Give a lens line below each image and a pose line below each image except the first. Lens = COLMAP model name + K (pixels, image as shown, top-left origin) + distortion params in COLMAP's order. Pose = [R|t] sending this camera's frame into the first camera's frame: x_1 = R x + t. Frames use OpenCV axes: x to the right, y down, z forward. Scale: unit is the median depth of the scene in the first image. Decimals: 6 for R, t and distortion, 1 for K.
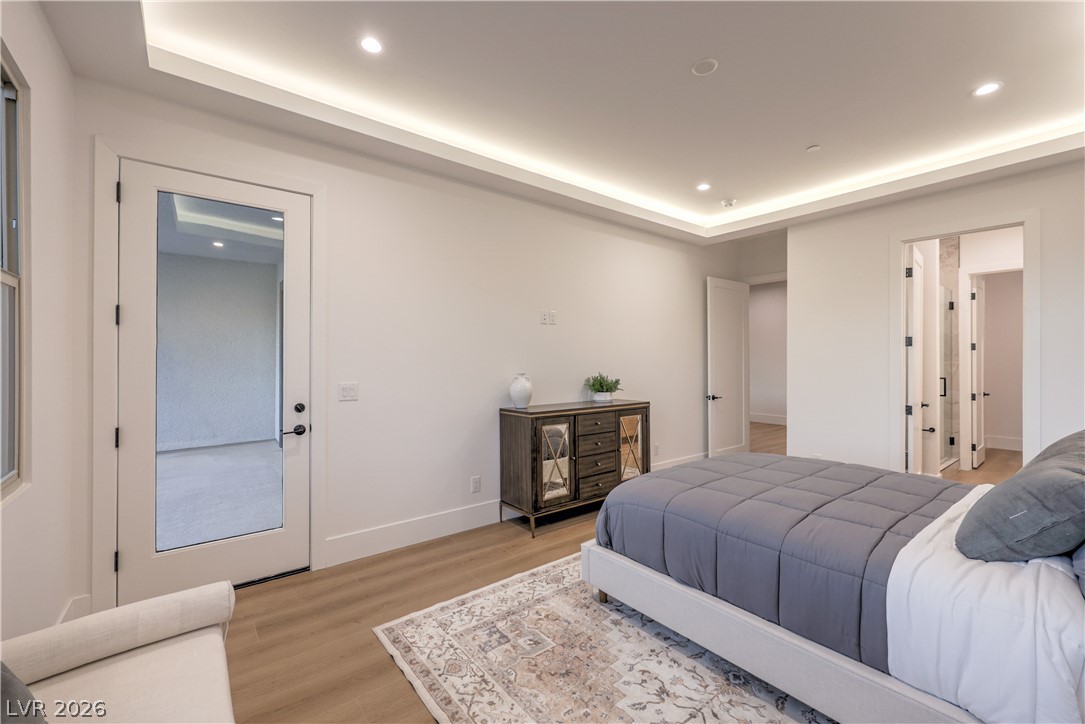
lens RADIAL K [[454.8, 0, 543.7], [0, 454.8, 365.4], [0, 0, 1]] dist [-0.002672, -0.000489]
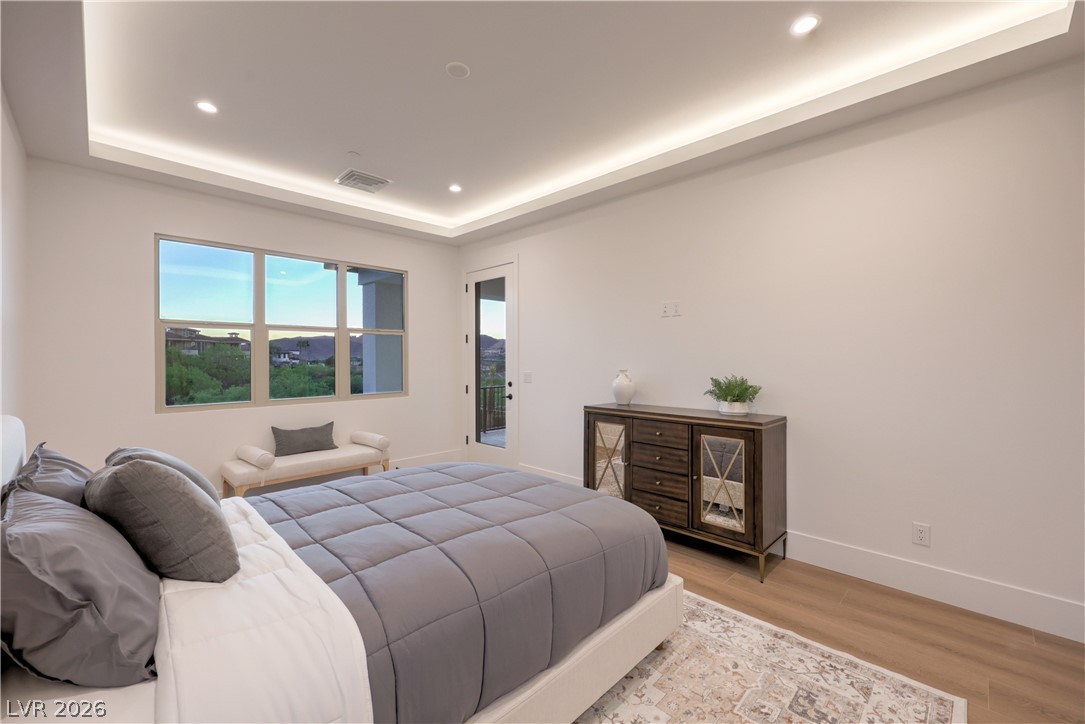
lens RADIAL K [[444.1, 0, 545.7], [0, 444.1, 358.3], [0, 0, 1]] dist [-0.000804, -0.000090]
pose [[0.115750, 0.010871, -0.993219, 0.874710], [0.001234, 0.999938, 0.011088, -0.019450], [0.993278, -0.002509, 0.115730, 0.679049]]
